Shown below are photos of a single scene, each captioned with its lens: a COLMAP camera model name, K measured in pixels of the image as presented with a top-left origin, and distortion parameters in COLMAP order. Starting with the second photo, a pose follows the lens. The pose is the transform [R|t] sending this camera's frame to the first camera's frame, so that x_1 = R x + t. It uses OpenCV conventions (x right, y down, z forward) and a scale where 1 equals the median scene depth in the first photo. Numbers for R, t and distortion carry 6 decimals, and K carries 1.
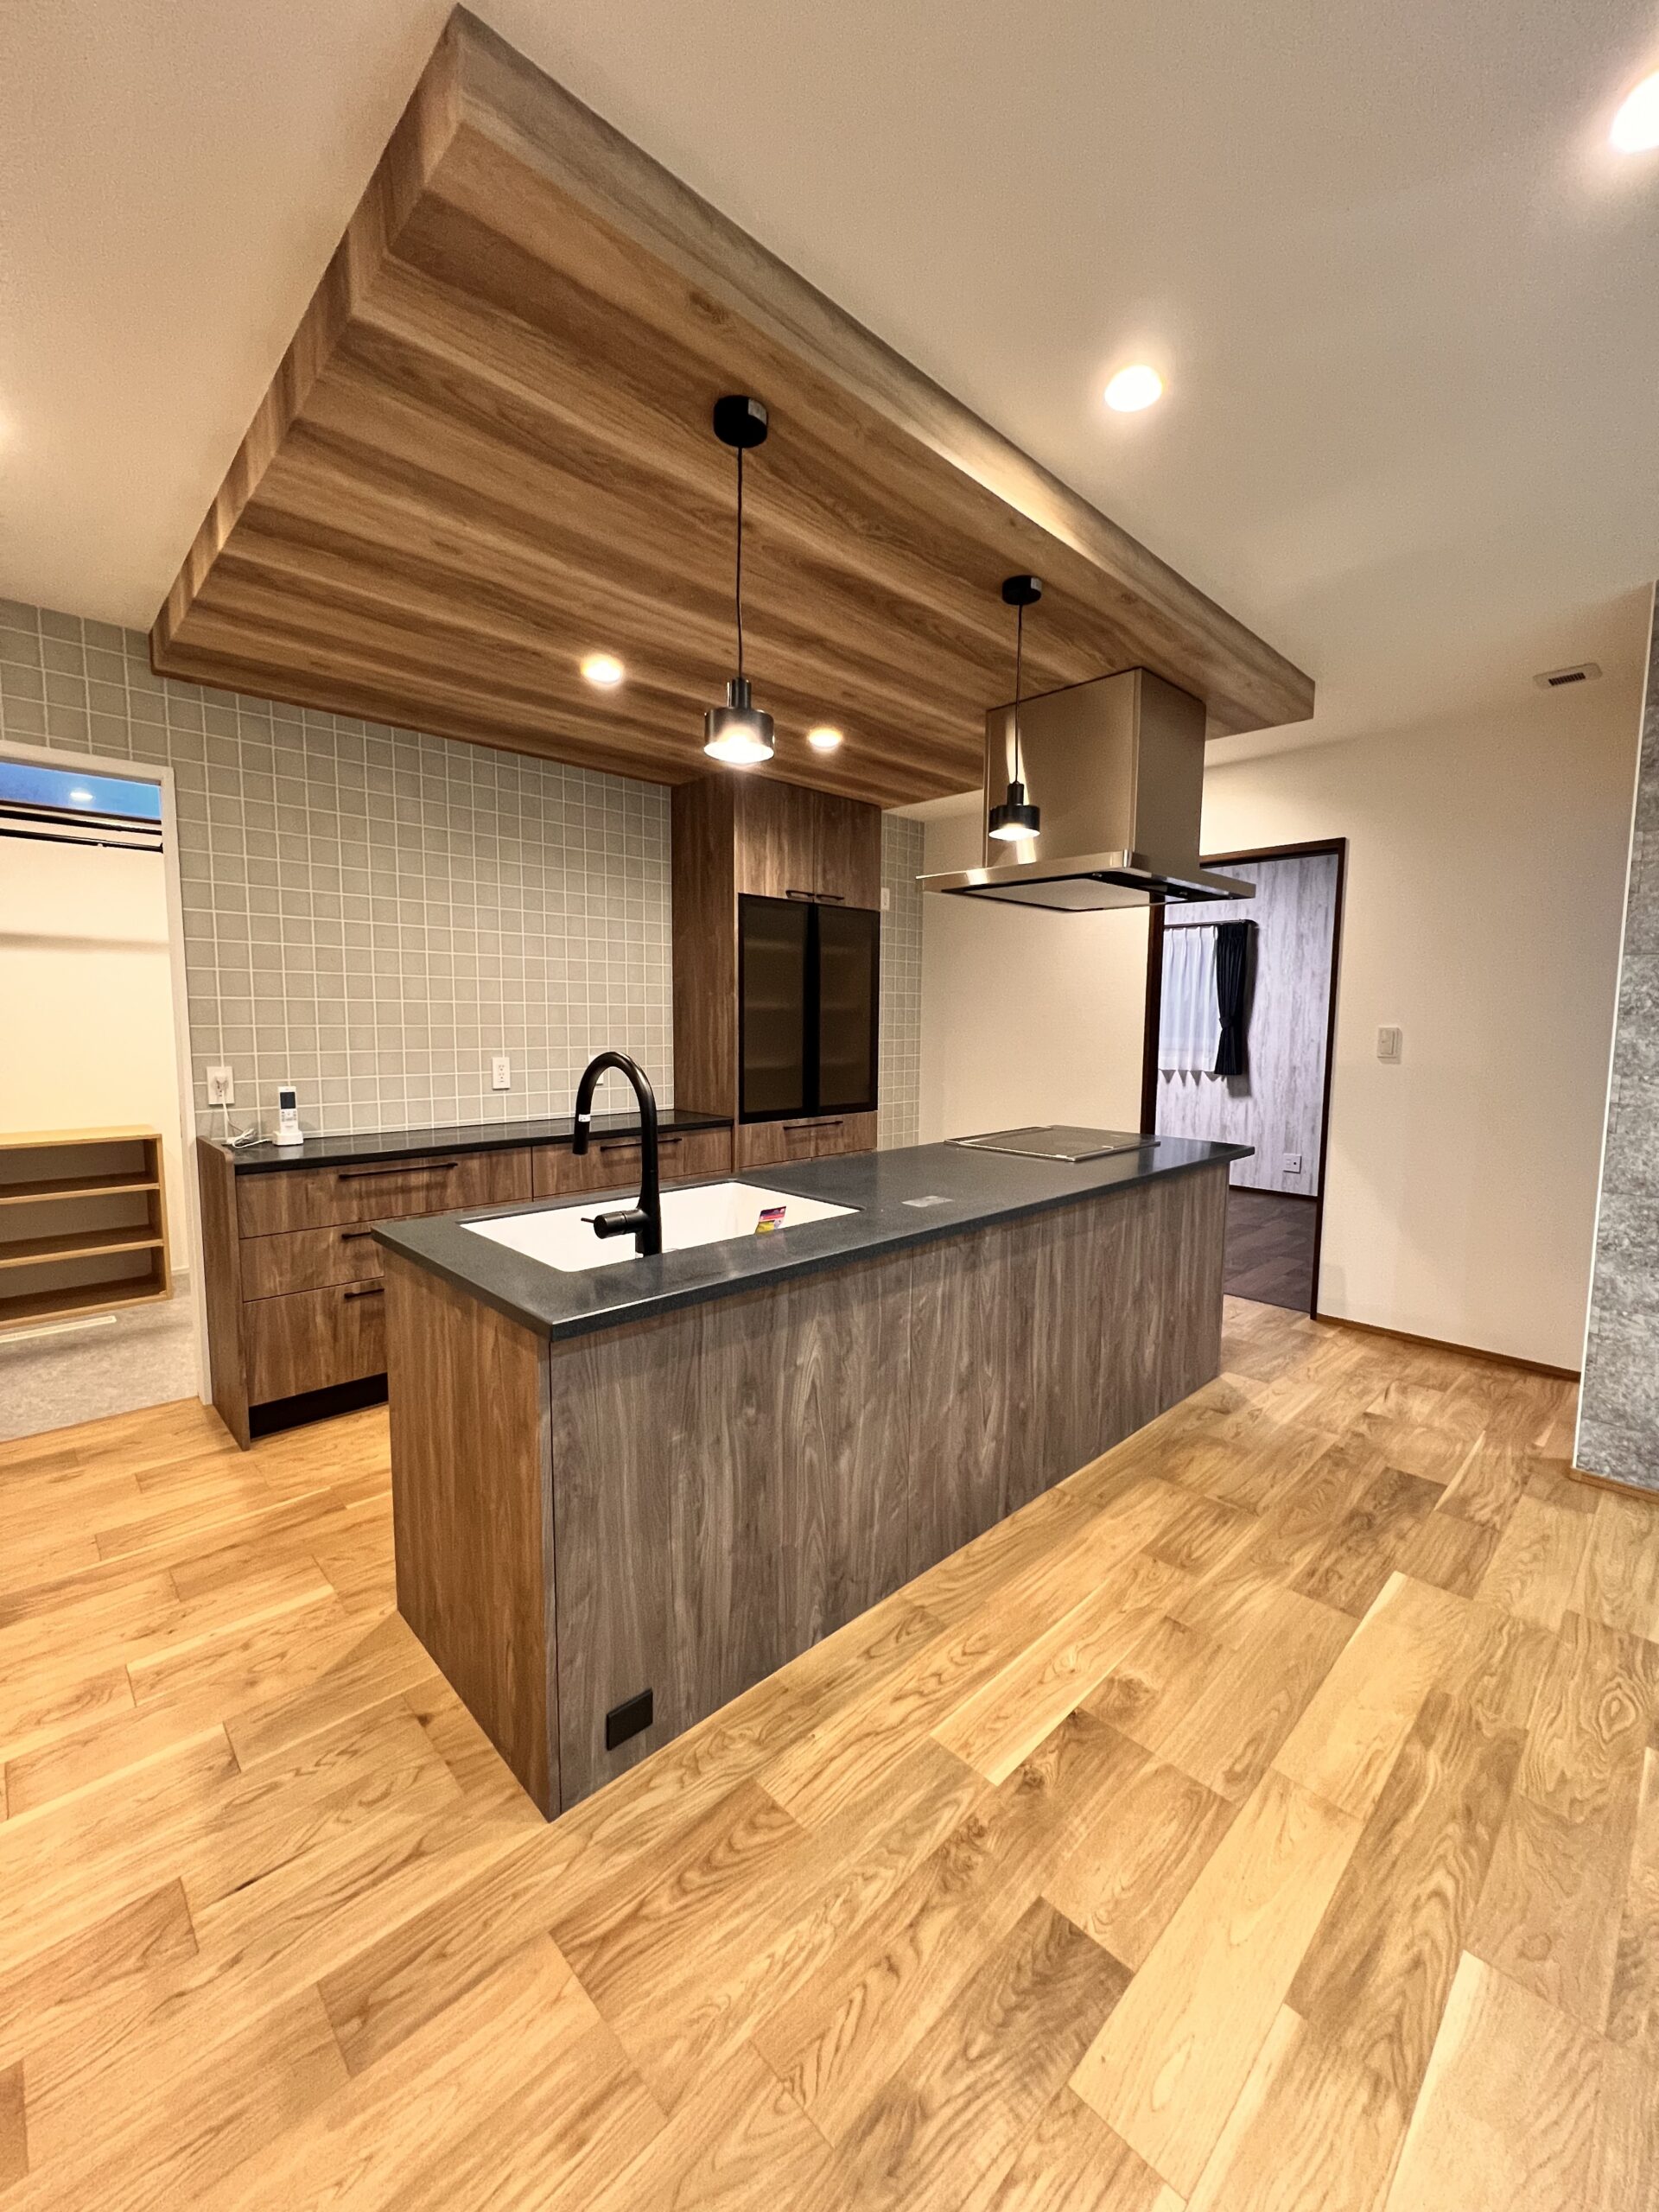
lens RADIAL K [[886.6, 0, 835.3], [0, 886.6, 1099.0], [0, 0, 1]] dist [-0.003611, 0.001024]
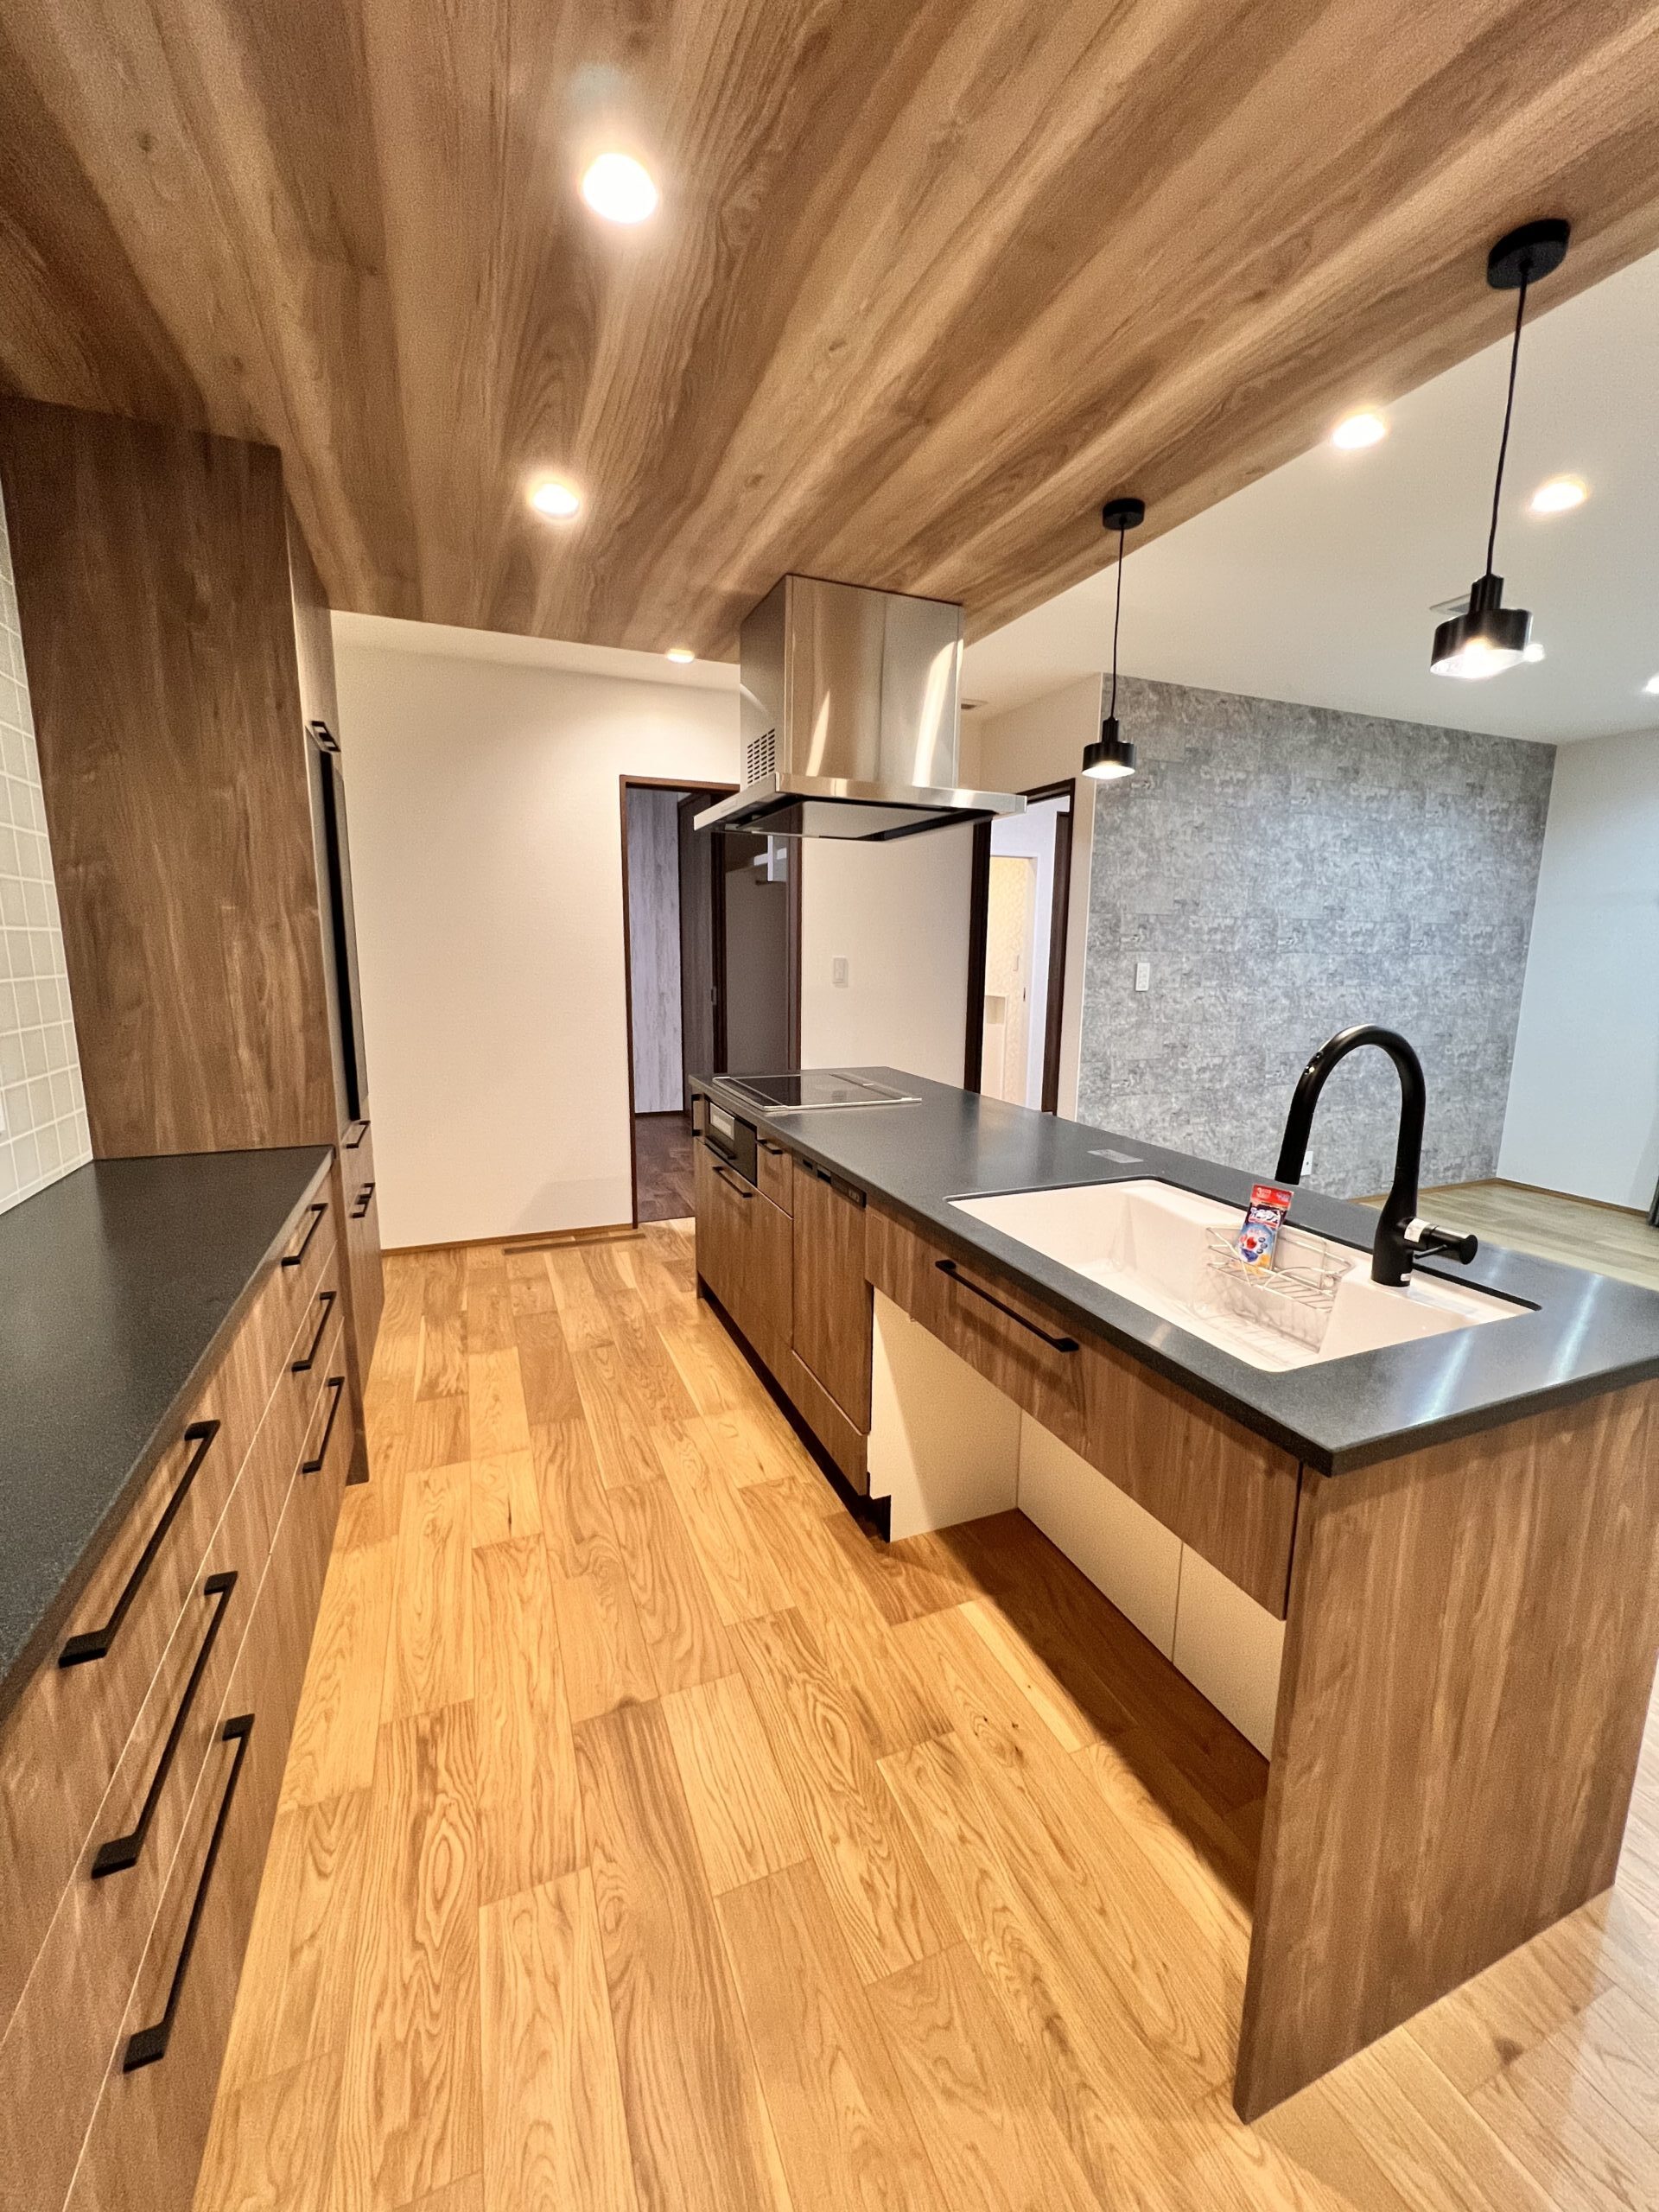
lens RADIAL K [[886.6, 0, 834.9], [0, 886.6, 1098.9], [0, 0, 1]] dist [-0.003611, 0.001024]
pose [[0.370376, -0.161812, 0.914679, -0.798440], [0.079311, 0.986623, 0.142425, -0.096597], [-0.925490, 0.019794, 0.378255, 0.840234]]
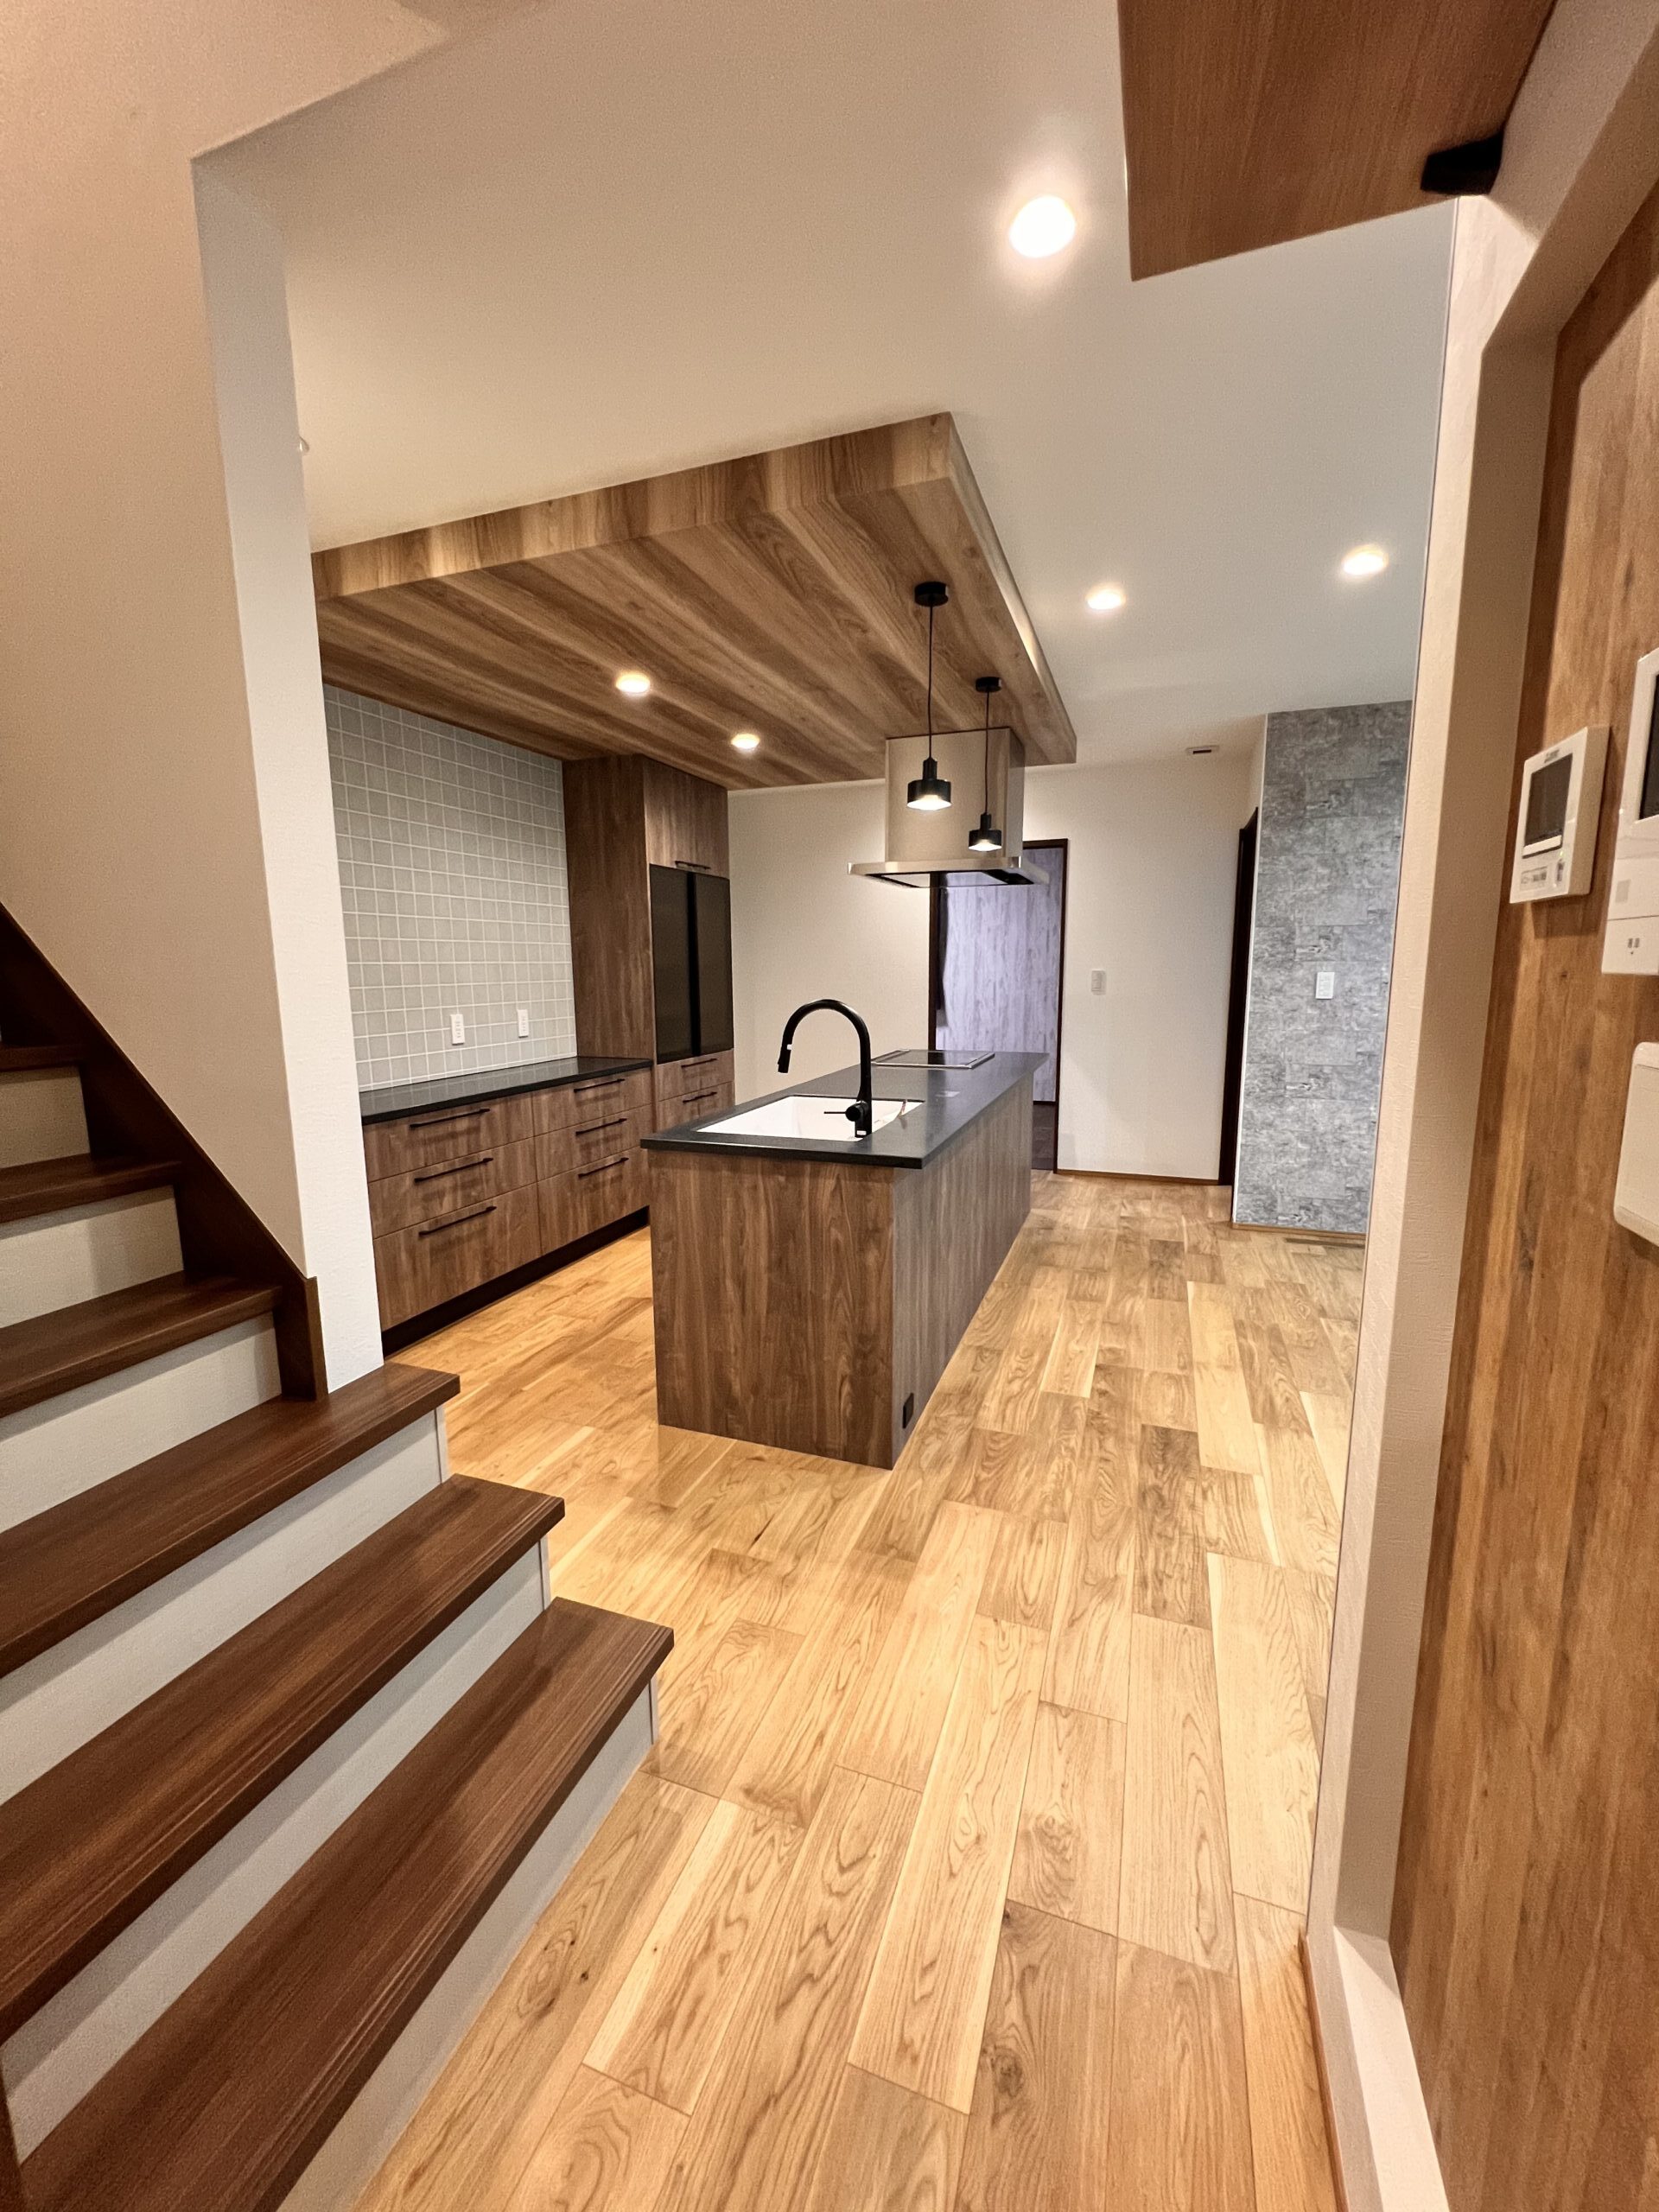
lens RADIAL K [[886.6, 0, 835.8], [0, 886.6, 1100.0], [0, 0, 1]] dist [-0.003611, 0.001024]
pose [[0.901536, -0.081294, 0.424999, -0.647063], [0.055632, 0.995818, 0.072469, 0.005823], [-0.429113, -0.041690, 0.902288, -0.250395]]
